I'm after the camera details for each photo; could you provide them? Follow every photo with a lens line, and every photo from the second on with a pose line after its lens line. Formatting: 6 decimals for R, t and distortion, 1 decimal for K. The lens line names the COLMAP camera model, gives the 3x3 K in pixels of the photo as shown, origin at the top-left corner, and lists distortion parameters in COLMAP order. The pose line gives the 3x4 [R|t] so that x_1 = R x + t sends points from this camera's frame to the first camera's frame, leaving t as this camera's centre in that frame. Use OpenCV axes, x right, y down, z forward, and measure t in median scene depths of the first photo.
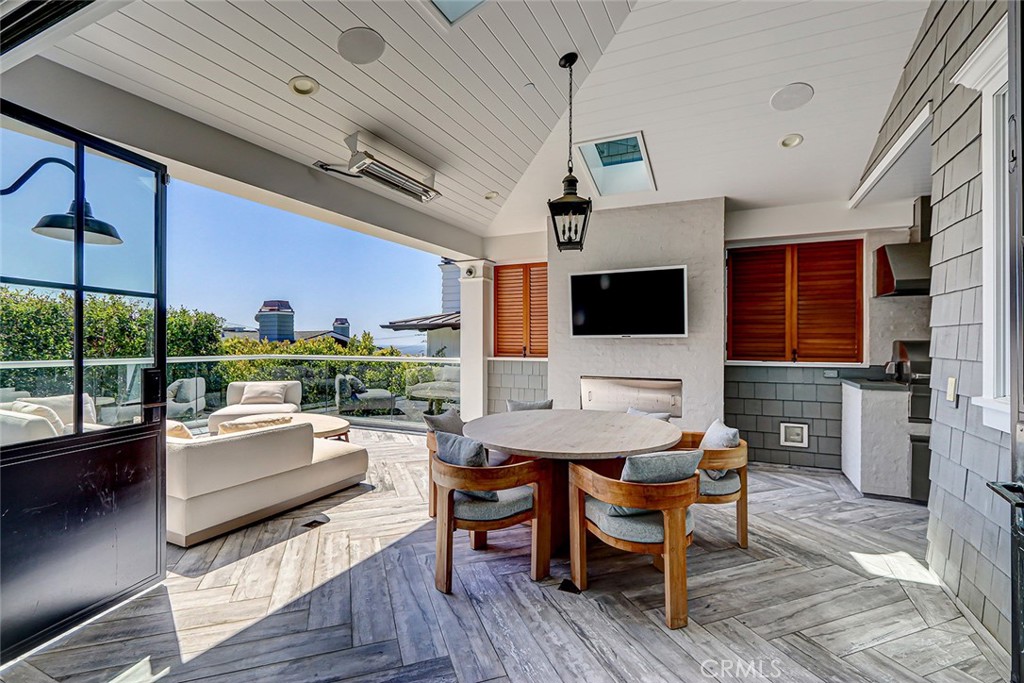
lens RADIAL K [[473.0, 0, 515.3], [0, 473.0, 342.3], [0, 0, 1]] dist [-0.005155, 0.000730]
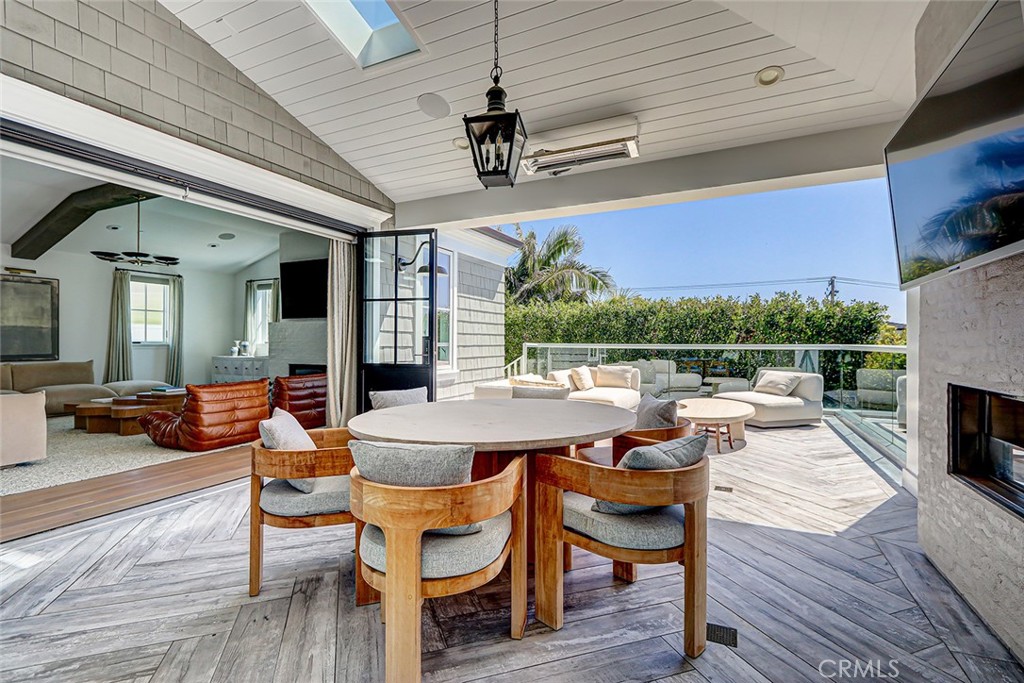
lens RADIAL K [[473.0, 0, 511.7], [0, 473.0, 343.3], [0, 0, 1]] dist [-0.005155, 0.000730]
pose [[-0.012219, -0.000943, -0.999925, 0.617864], [-0.001600, 0.999998, -0.000924, 0.044896], [0.999924, 0.001589, -0.012220, 0.728514]]
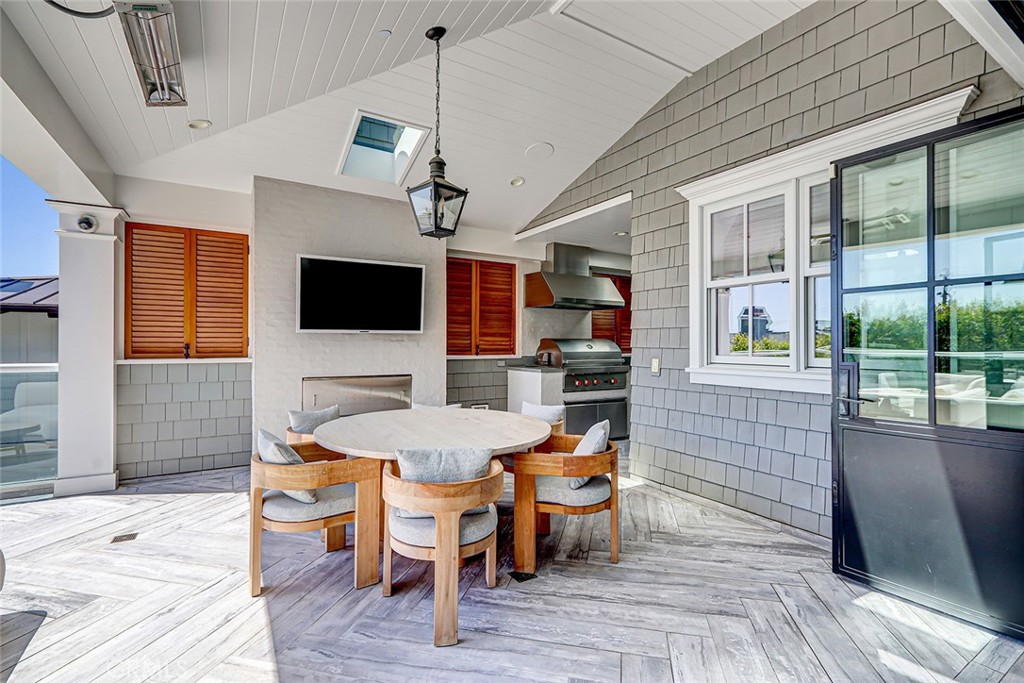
lens RADIAL K [[473.0, 0, 515.9], [0, 473.0, 340.8], [0, 0, 1]] dist [-0.005155, 0.000730]
pose [[0.542290, 0.005006, 0.840176, -0.411058], [-0.001461, 0.999986, -0.005016, 0.010163], [-0.840190, 0.001493, 0.542290, 0.254559]]
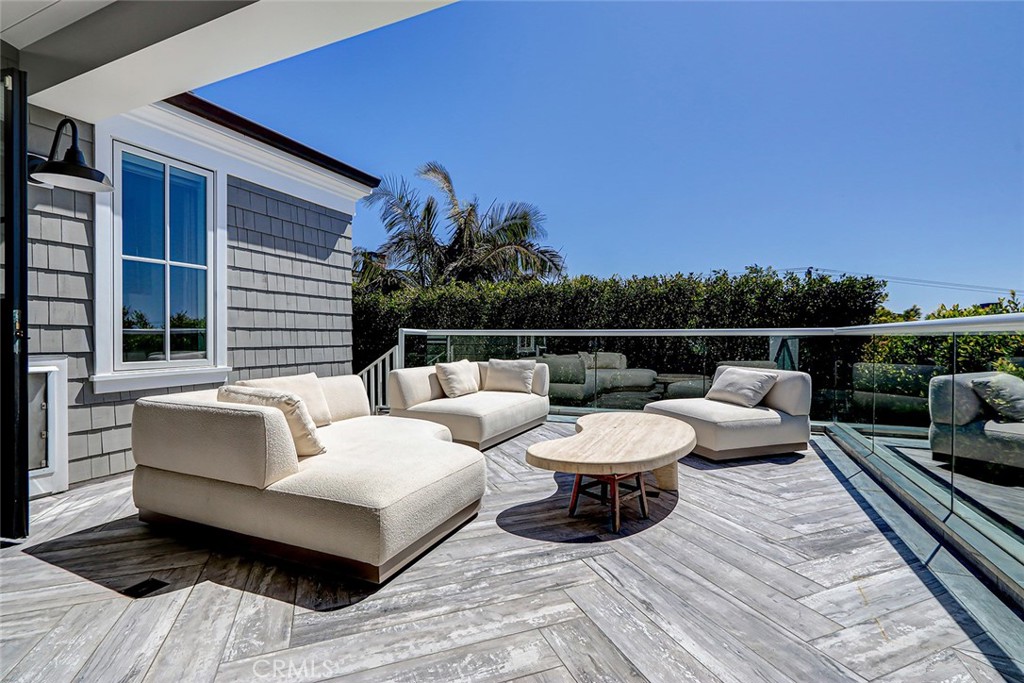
lens RADIAL K [[473.0, 0, 512.2], [0, 473.0, 341.9], [0, 0, 1]] dist [-0.005155, 0.000730]
pose [[0.026603, 0.008941, -0.999606, 0.097126], [-0.001012, 0.999960, 0.008917, 0.068118], [0.999646, 0.000774, 0.026611, 1.039450]]
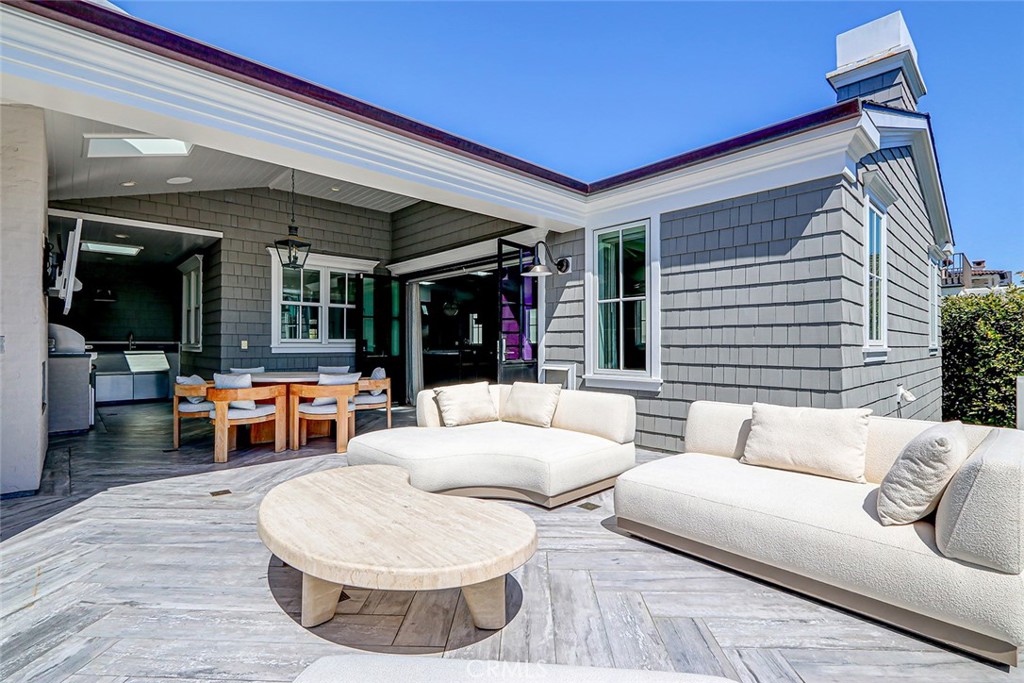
lens RADIAL K [[473.0, 0, 517.6], [0, 473.0, 342.5], [0, 0, 1]] dist [-0.005155, 0.000730]
pose [[-0.931158, -0.000333, 0.364616, -0.848994], [-0.002286, 0.999985, -0.004925, 0.050382], [-0.364609, -0.005419, -0.931145, 1.578480]]
